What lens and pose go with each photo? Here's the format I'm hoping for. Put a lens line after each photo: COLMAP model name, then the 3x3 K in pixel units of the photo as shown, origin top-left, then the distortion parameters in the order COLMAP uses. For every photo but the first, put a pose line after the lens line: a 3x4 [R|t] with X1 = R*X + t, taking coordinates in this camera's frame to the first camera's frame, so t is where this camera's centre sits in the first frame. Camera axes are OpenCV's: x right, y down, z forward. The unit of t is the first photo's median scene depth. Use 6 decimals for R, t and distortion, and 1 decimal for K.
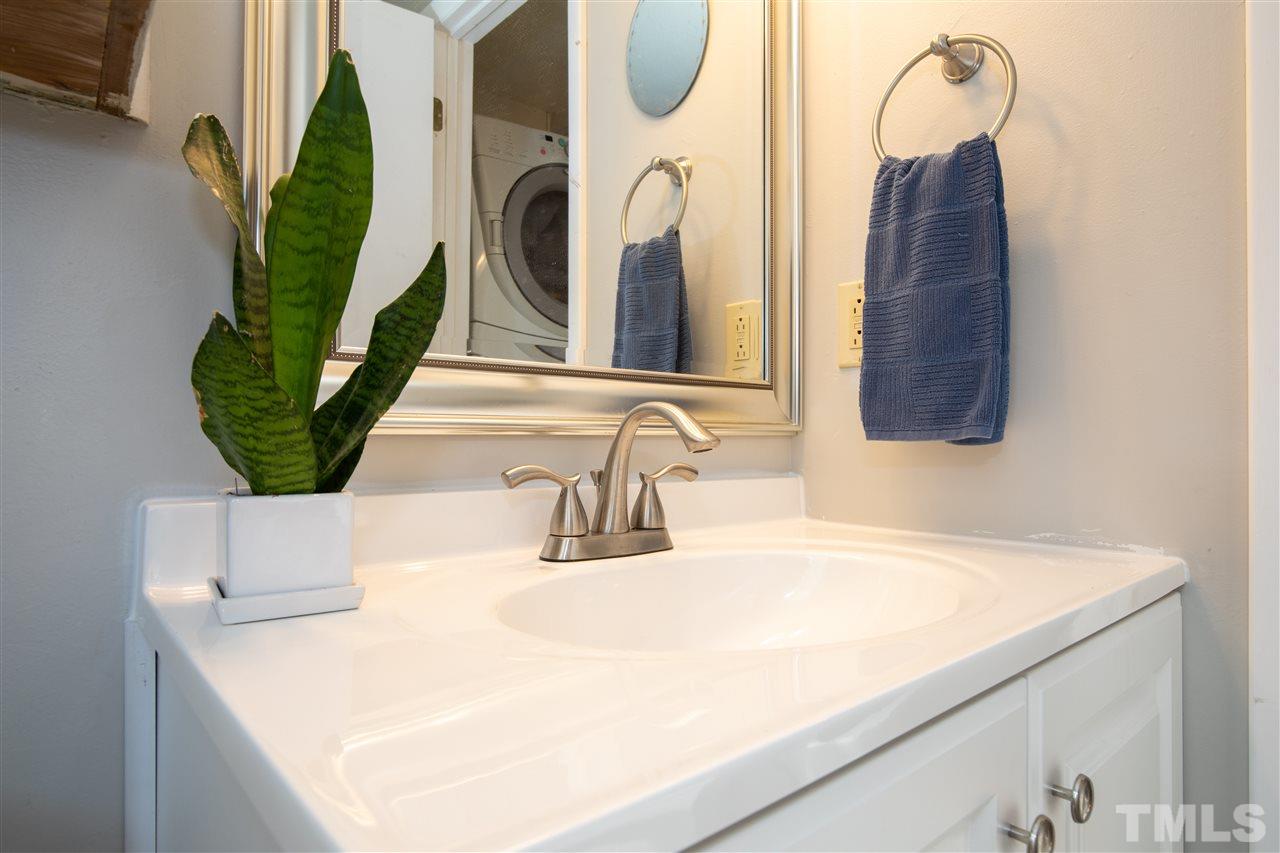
lens RADIAL K [[695.1, 0, 634.7], [0, 695.1, 434.2], [0, 0, 1]] dist [-0.001099, -0.000194]
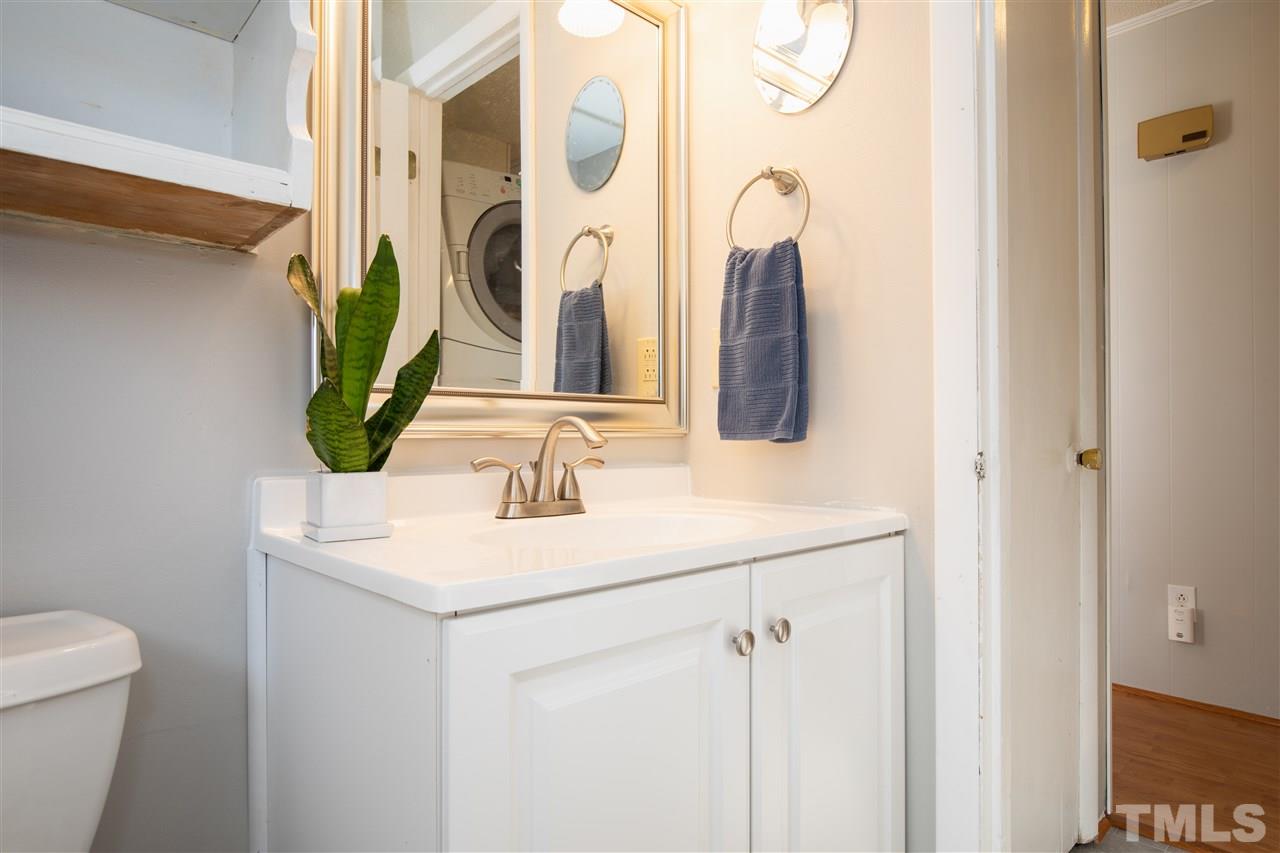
lens RADIAL K [[695.1, 0, 634.7], [0, 695.1, 434.2], [0, 0, 1]] dist [-0.001099, -0.000194]
pose [[0.998800, -0.004683, 0.048751, 0.088718], [0.004618, 0.999988, 0.001454, -0.007078], [-0.048757, -0.001227, 0.998810, -0.506379]]
